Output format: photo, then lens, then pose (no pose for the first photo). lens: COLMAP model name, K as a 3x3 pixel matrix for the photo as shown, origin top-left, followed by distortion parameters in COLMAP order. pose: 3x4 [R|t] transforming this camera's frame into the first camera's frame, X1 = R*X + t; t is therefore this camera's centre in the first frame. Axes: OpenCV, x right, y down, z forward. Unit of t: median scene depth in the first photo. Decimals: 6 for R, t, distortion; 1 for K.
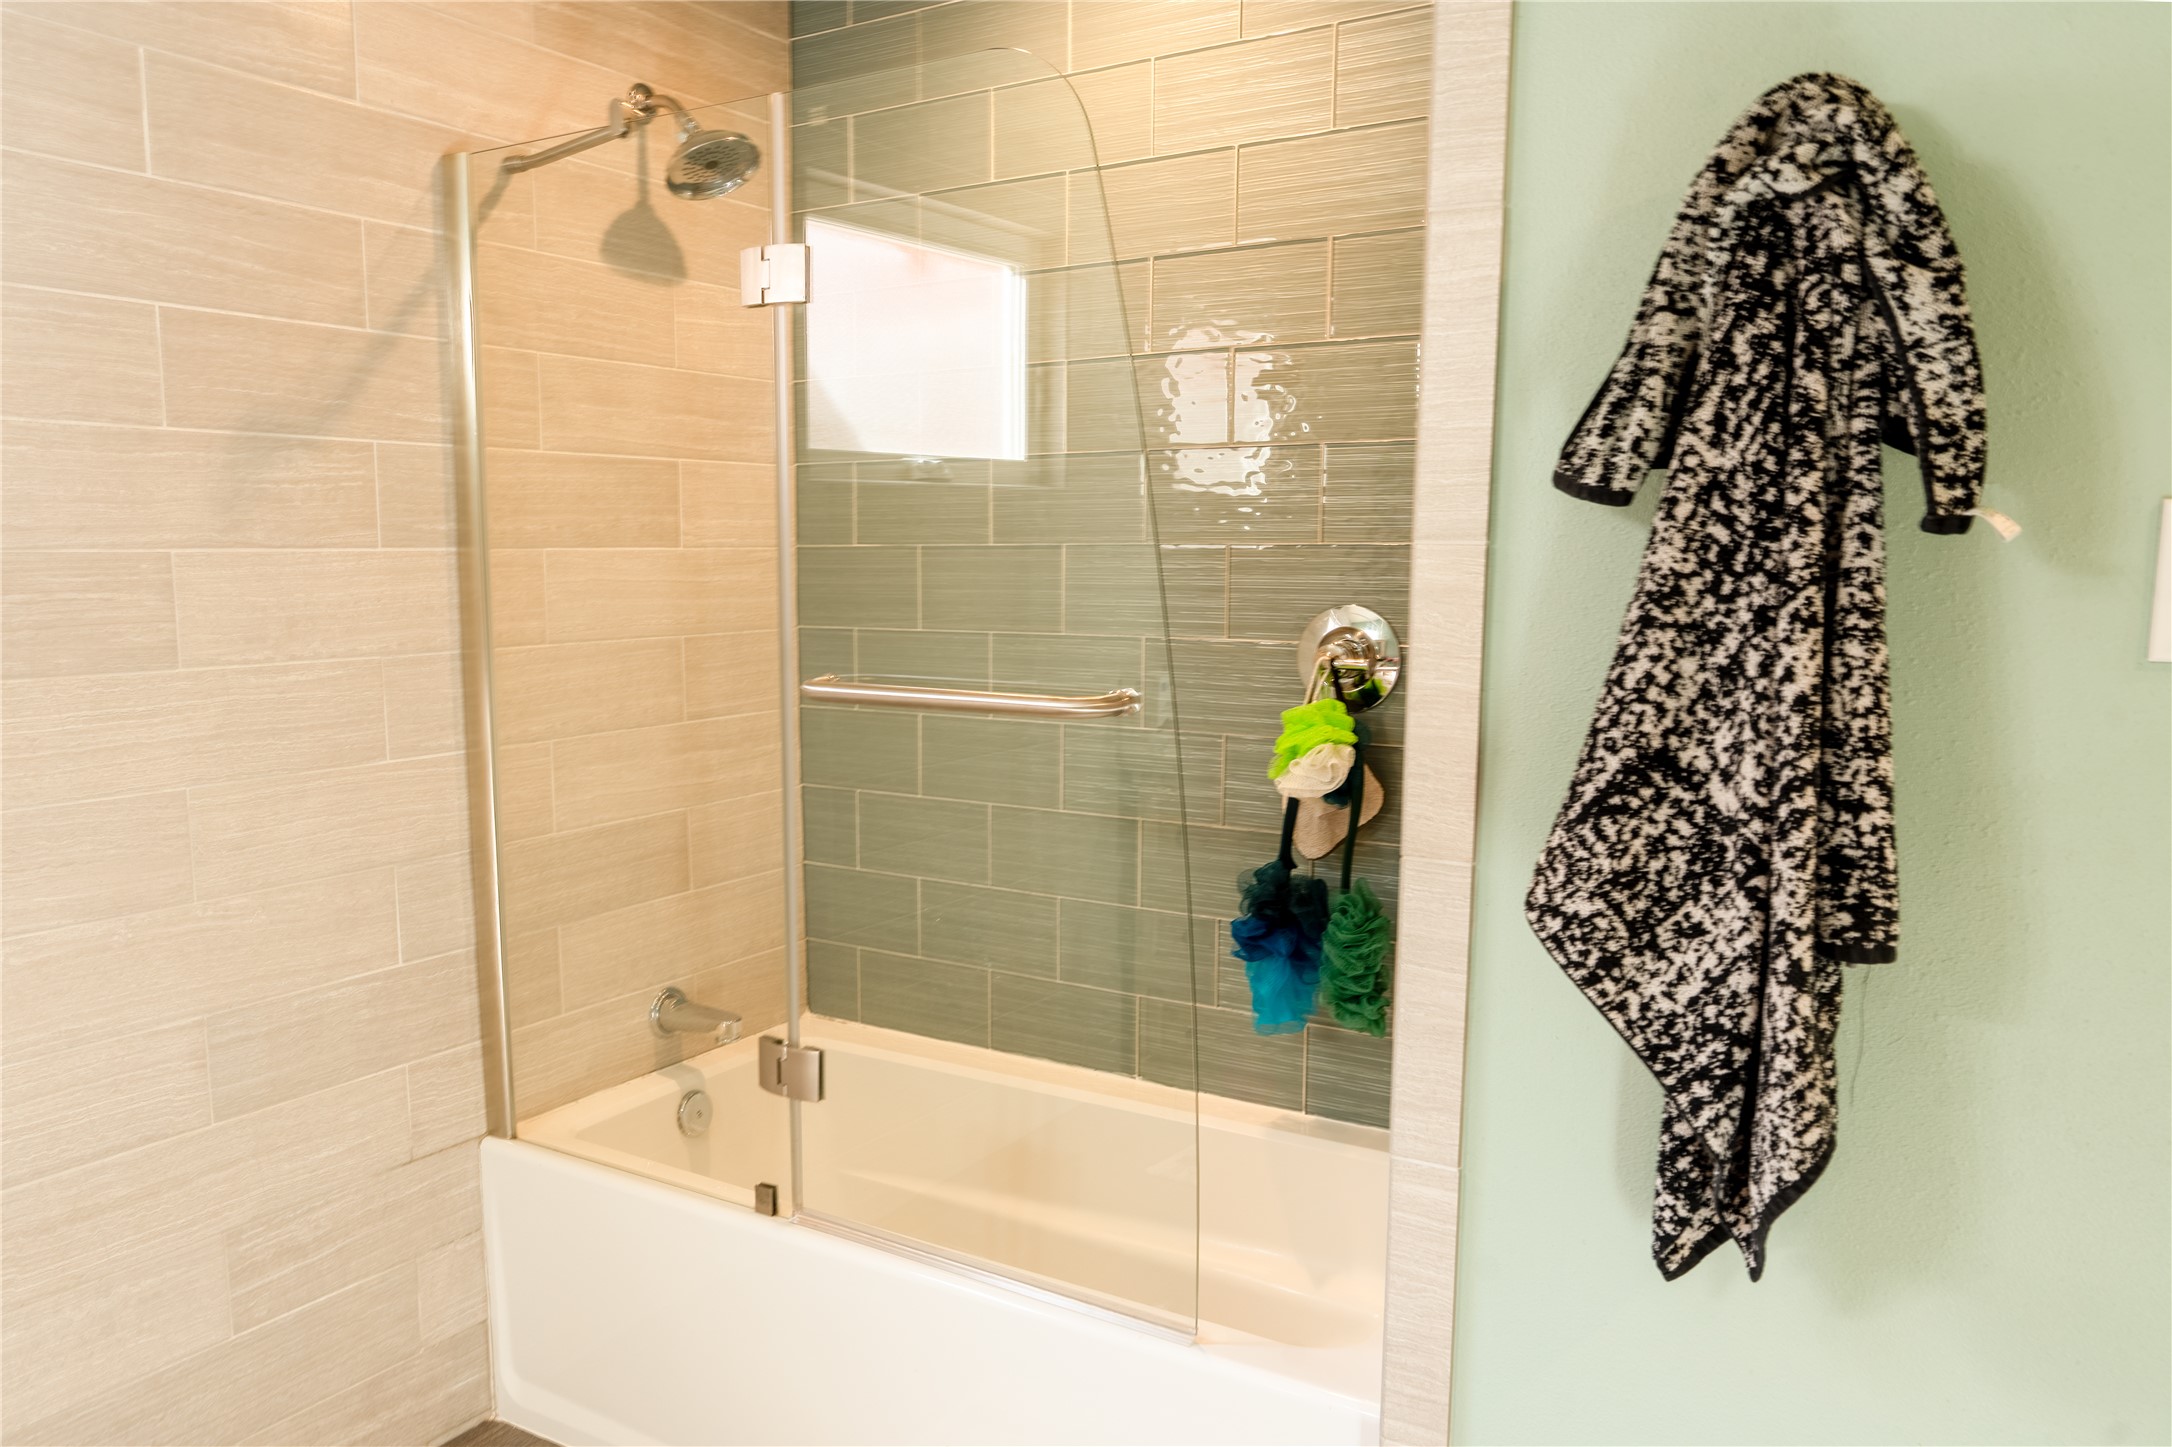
lens RADIAL K [[1605.2, 0, 1059.5], [0, 1605.2, 774.3], [0, 0, 1]] dist [-0.005587, -0.000402]
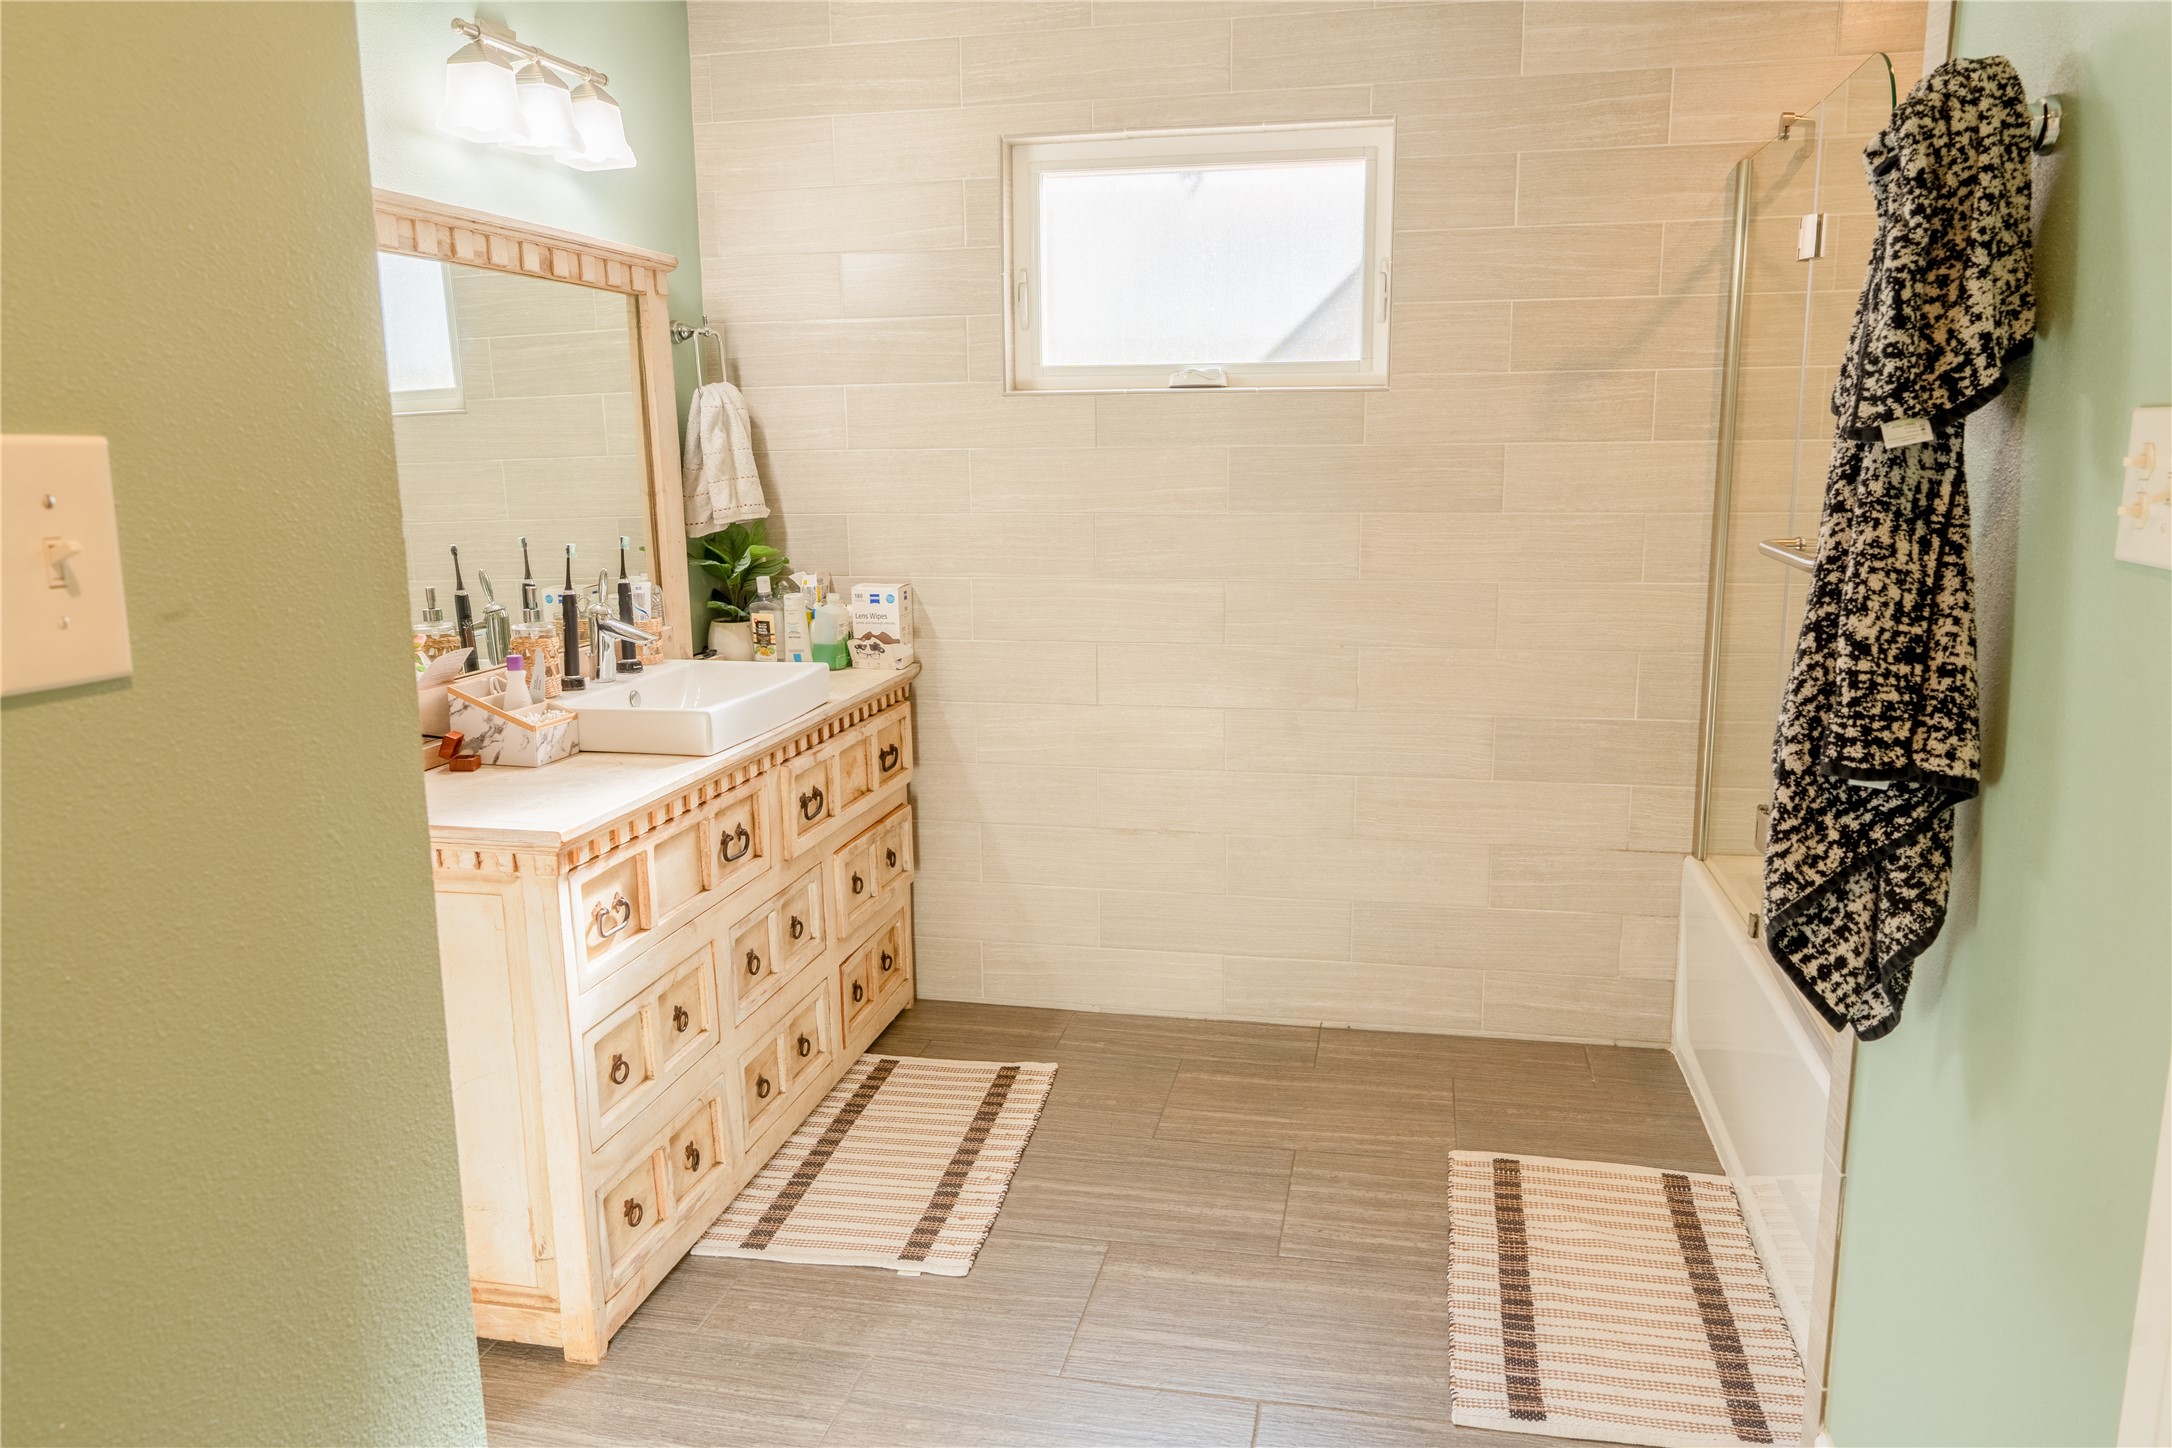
lens RADIAL K [[1507.1, 0, 1091.0], [0, 1507.1, 729.0], [0, 0, 1]] dist [0.005968, 0.001133]
pose [[0.360278, 0.174364, -0.916404, 1.330910], [-0.120722, 0.982830, 0.139542, -0.015664], [0.925000, 0.060356, 0.375142, -0.013554]]
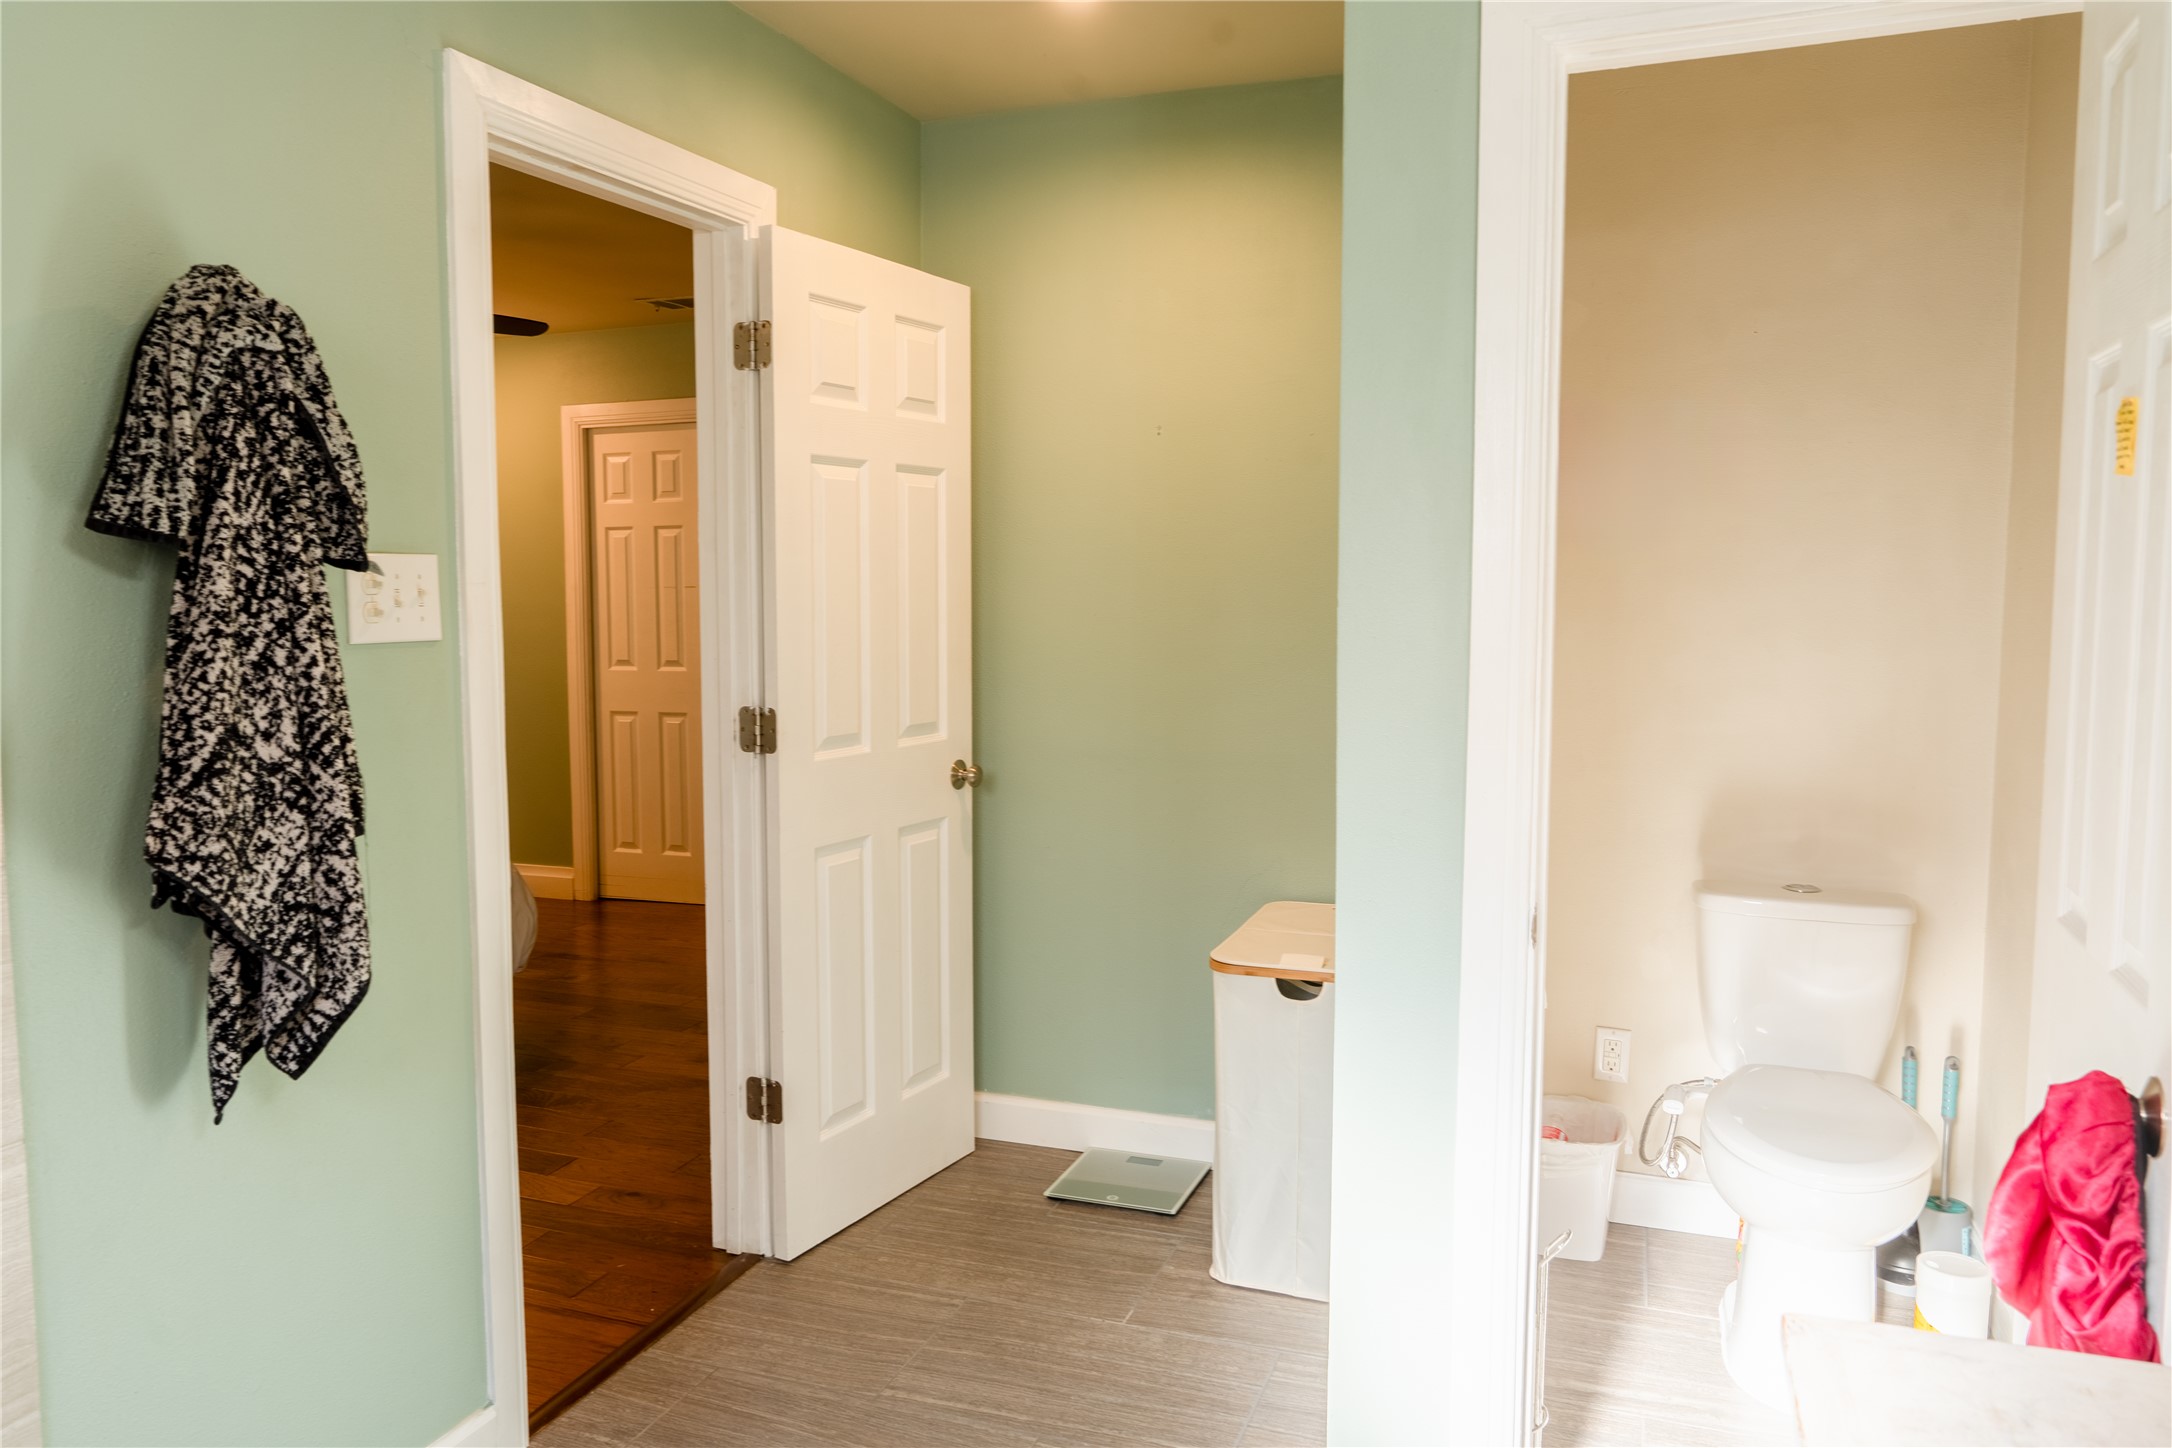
lens RADIAL K [[1507.1, 0, 1088.5], [0, 1507.1, 718.0], [0, 0, 1]] dist [0.005968, 0.001133]
pose [[-0.212451, -0.090393, 0.972982, -1.070308], [0.138164, 0.982930, 0.121486, -0.077922], [-0.967355, 0.160241, -0.196335, 0.540742]]
